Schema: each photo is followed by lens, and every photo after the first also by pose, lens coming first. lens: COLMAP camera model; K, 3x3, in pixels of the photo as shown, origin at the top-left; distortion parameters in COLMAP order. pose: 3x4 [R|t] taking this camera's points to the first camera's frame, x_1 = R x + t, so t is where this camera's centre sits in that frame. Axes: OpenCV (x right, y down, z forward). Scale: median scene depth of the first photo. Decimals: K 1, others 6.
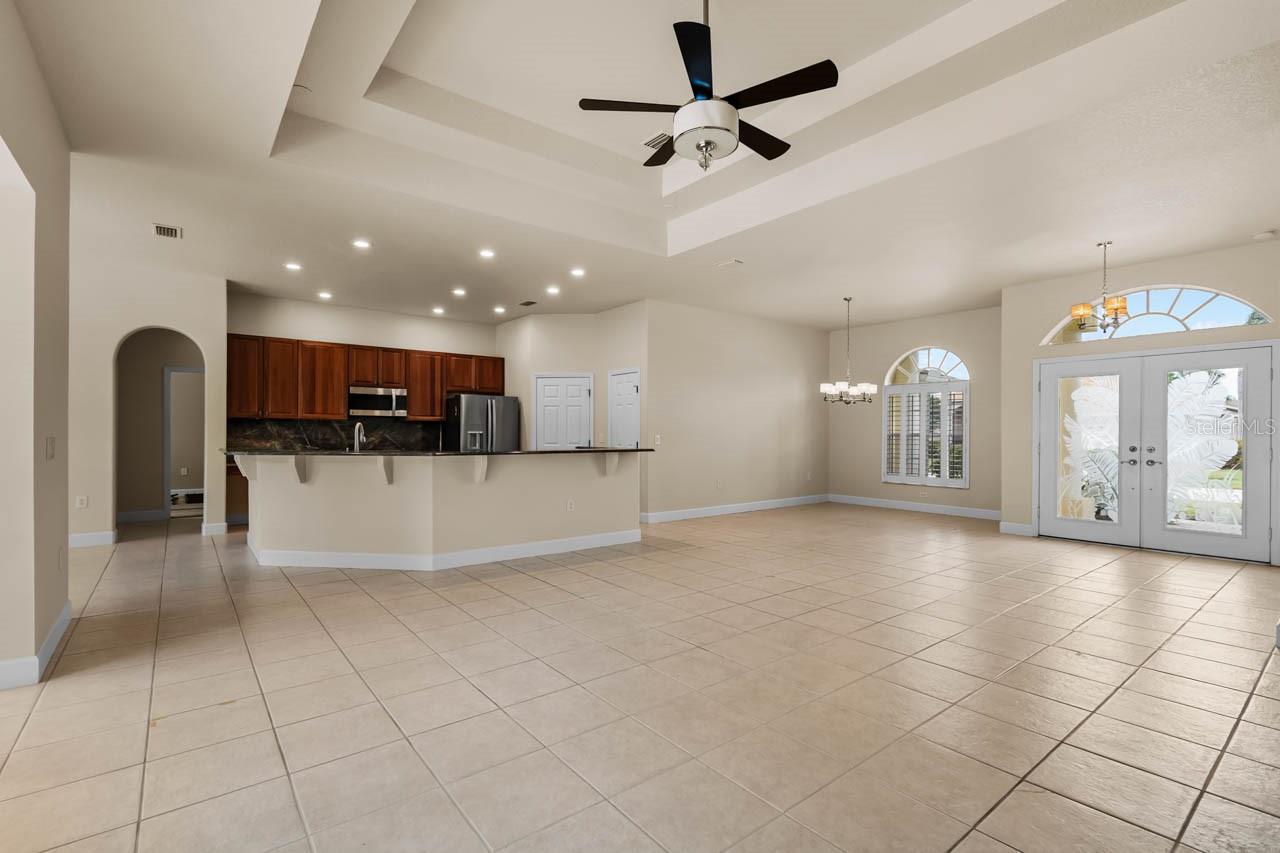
lens RADIAL K [[583.8, 0, 640.1], [0, 583.8, 431.0], [0, 0, 1]] dist [0.023033, -0.000427]
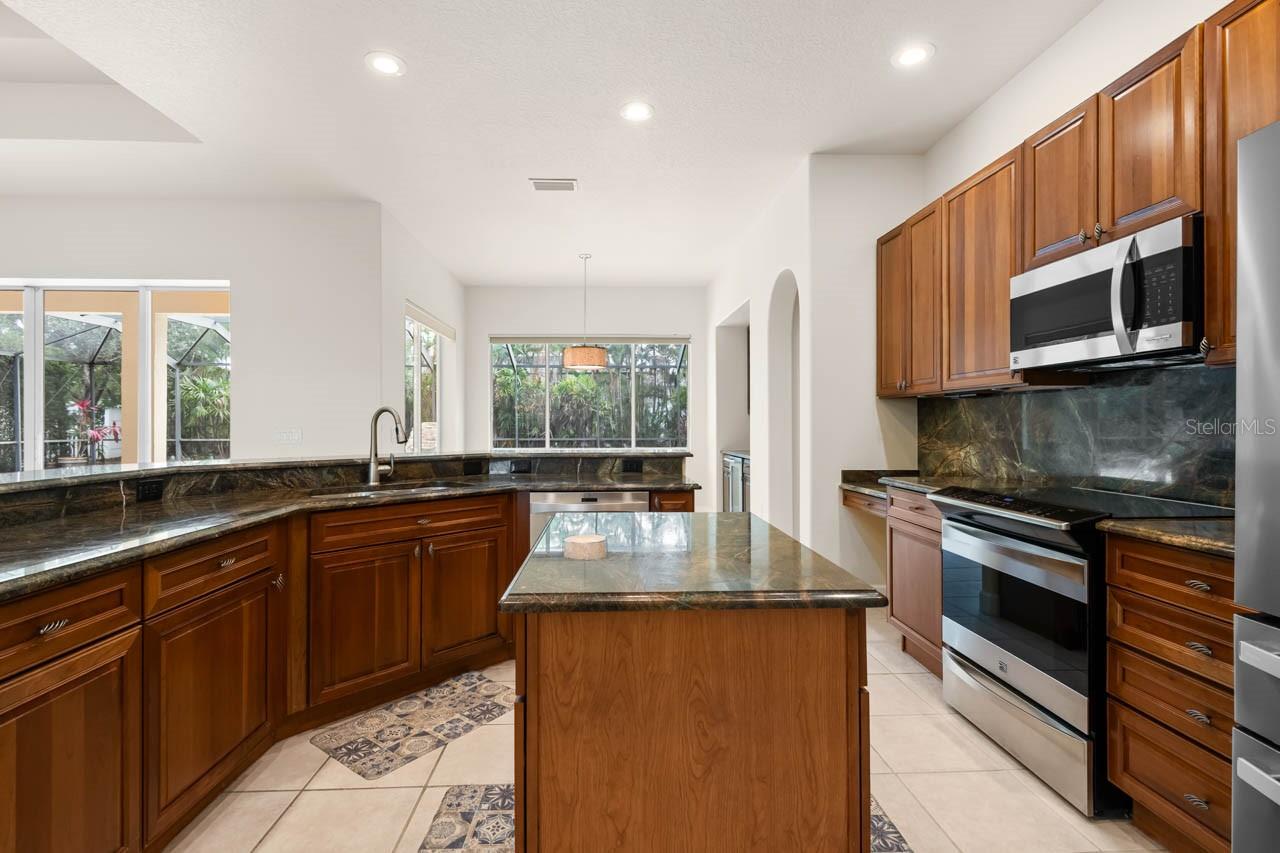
lens RADIAL K [[581.2, 0, 630.8], [0, 581.2, 426.4], [0, 0, 1]] dist [0.002137, -0.000494]
pose [[-0.588360, 0.000430, -0.808599, -0.130379], [0.000699, 1.000000, 0.000024, 0.002273], [0.808599, -0.000551, -0.588360, 1.038157]]
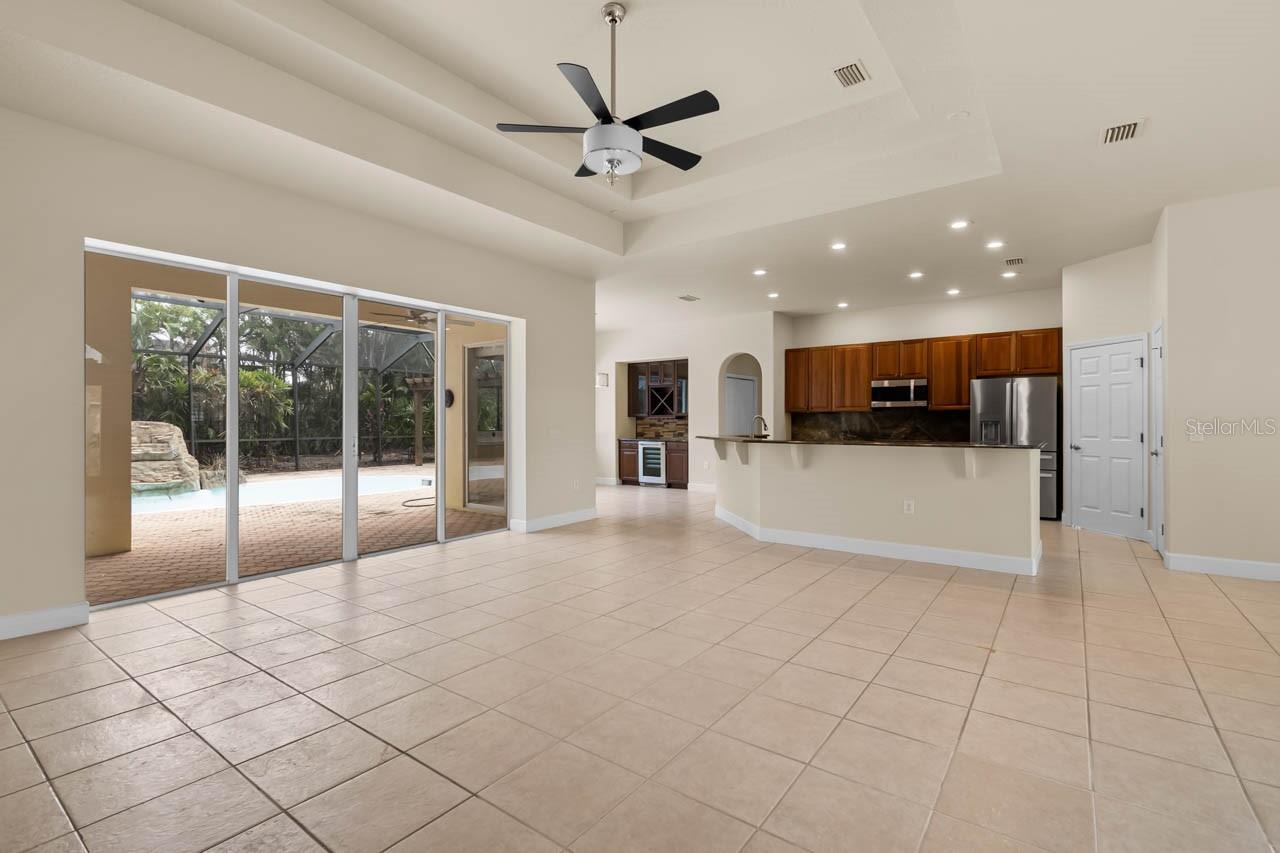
lens RADIAL K [[587.1, 0, 618.8], [0, 587.1, 422.8], [0, 0, 1]] dist [-0.011664, -0.000043]
pose [[0.238812, -0.003393, -0.971060, 0.461931], [0.005491, 0.999983, -0.002144, 0.001652], [0.971050, -0.004820, 0.238826, 0.287425]]
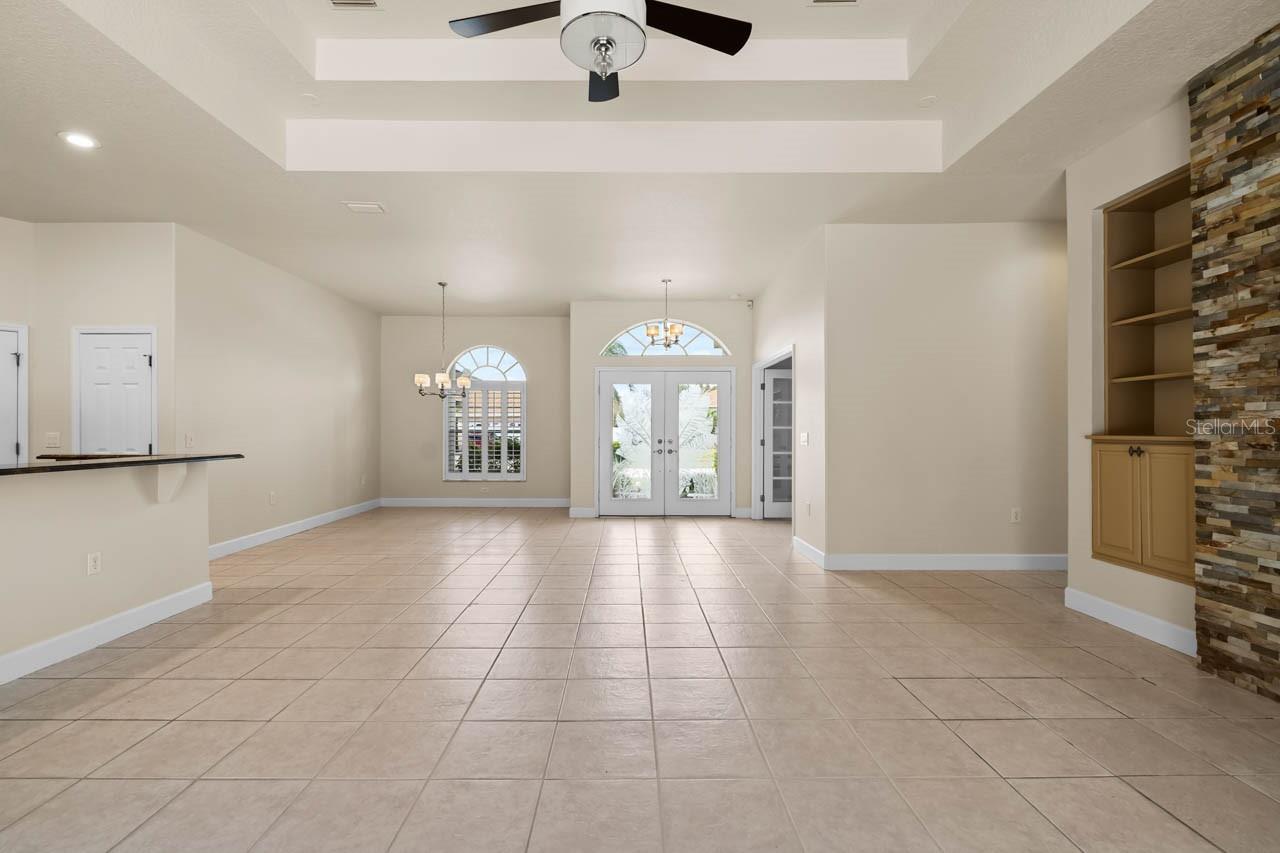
lens RADIAL K [[581.2, 0, 630.8], [0, 581.2, 426.4], [0, 0, 1]] dist [0.002137, -0.000494]
pose [[0.622491, 0.002738, 0.782622, -0.174900], [-0.001162, 0.999996, -0.002575, 0.000431], [-0.782626, 0.000694, 0.622492, 0.201738]]
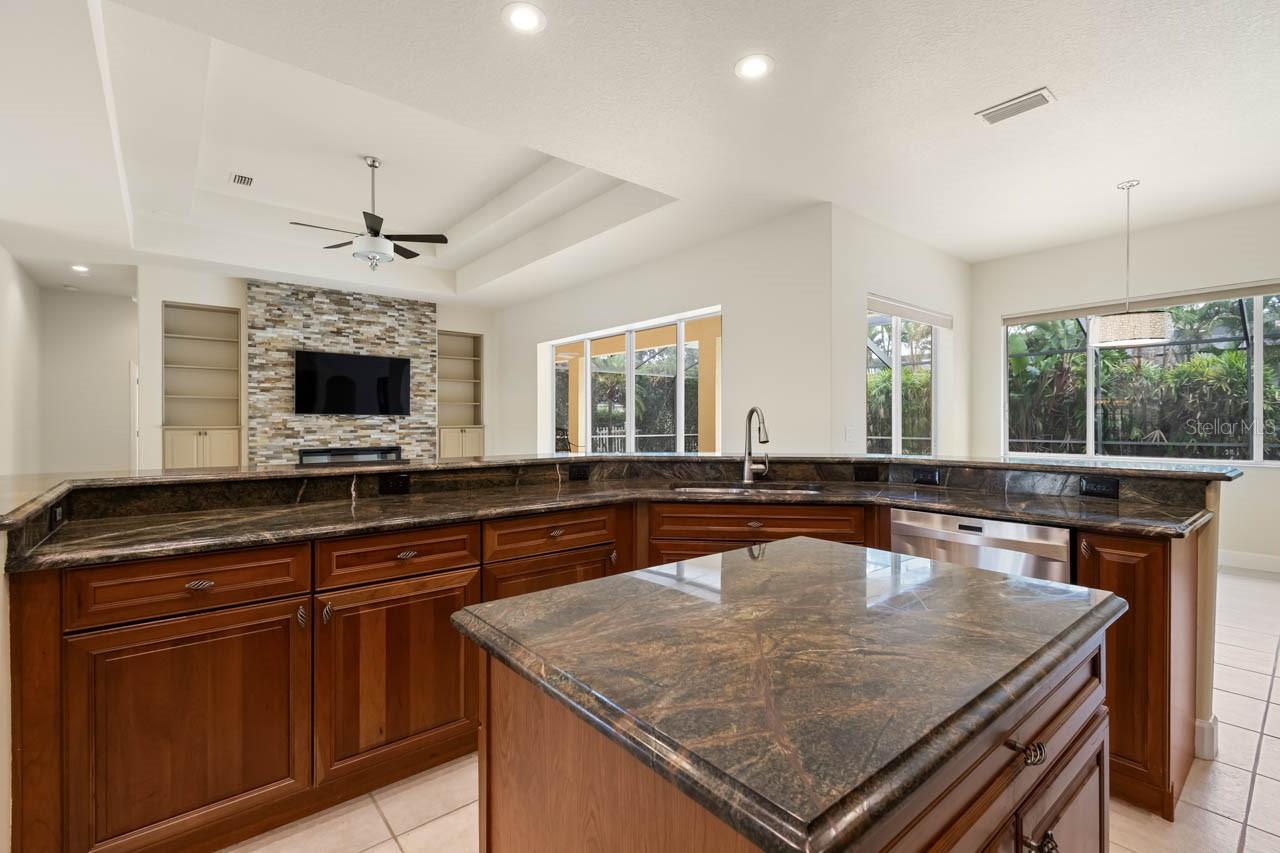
lens RADIAL K [[570.3, 0, 639.7], [0, 570.3, 424.4], [0, 0, 1]] dist [0.003575, 0.000375]
pose [[-0.999807, -0.003294, -0.019370, -0.252905], [-0.003292, 0.999995, -0.000113, 0.001539], [0.019370, -0.000049, -0.999812, 1.059189]]
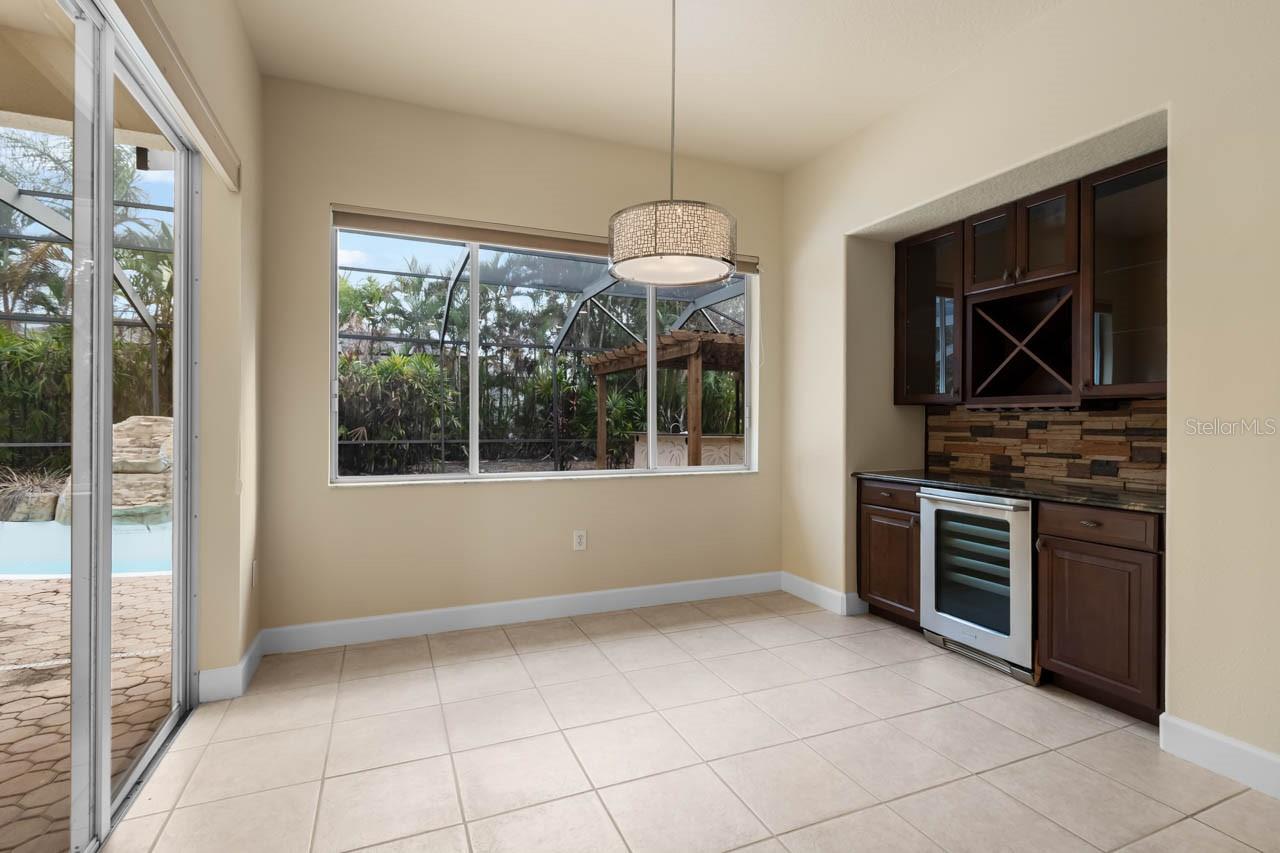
lens RADIAL K [[587.1, 0, 618.8], [0, 587.1, 422.8], [0, 0, 1]] dist [-0.011664, -0.000043]
pose [[-0.290939, -0.003597, -0.956735, -0.442313], [-0.002824, 0.999992, -0.002901, 0.000584], [0.956738, 0.001857, -0.290947, 0.586418]]
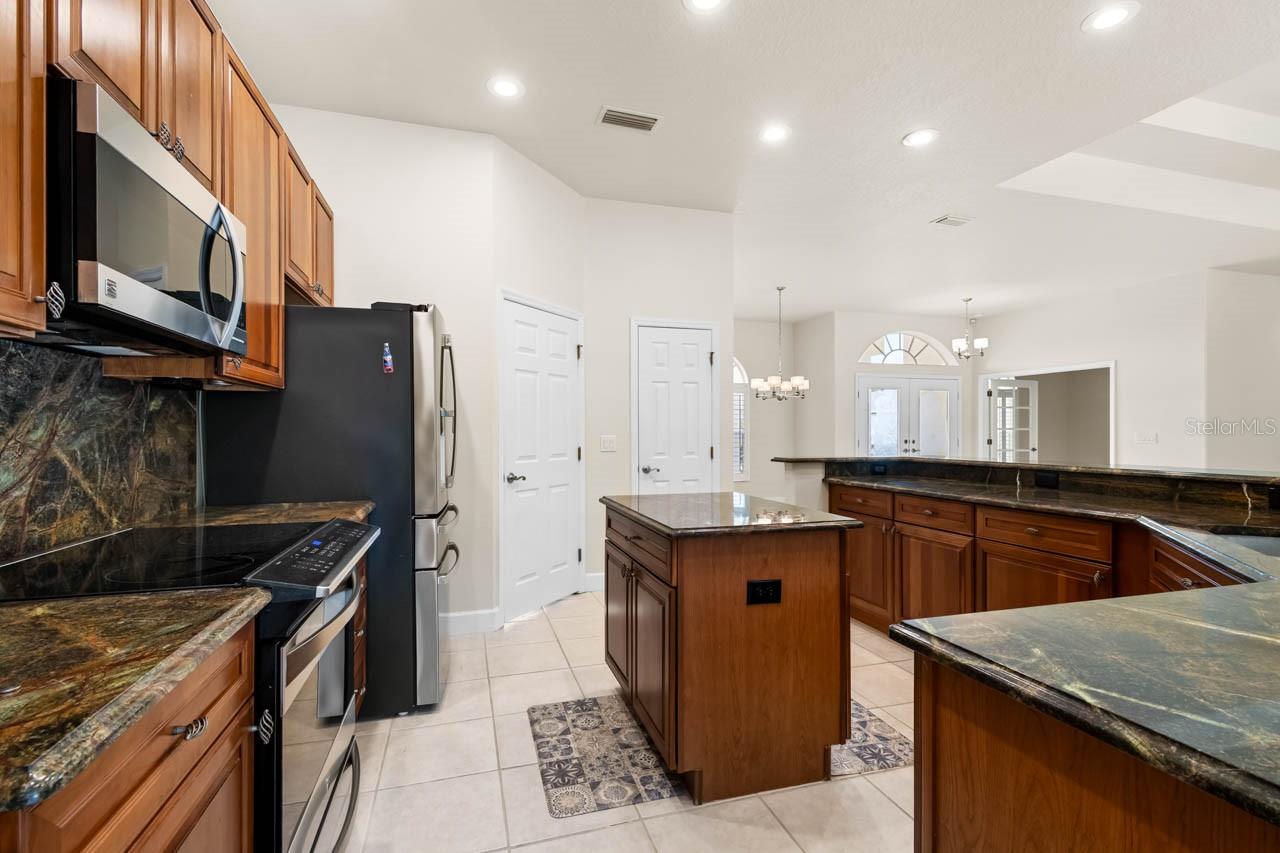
lens RADIAL K [[570.3, 0, 639.7], [0, 570.3, 424.4], [0, 0, 1]] dist [0.003575, 0.000375]
pose [[0.387660, 0.008140, 0.921766, -0.572278], [0.002312, 0.999949, -0.009803, 0.000573], [-0.921799, 0.005931, 0.387622, 0.856090]]
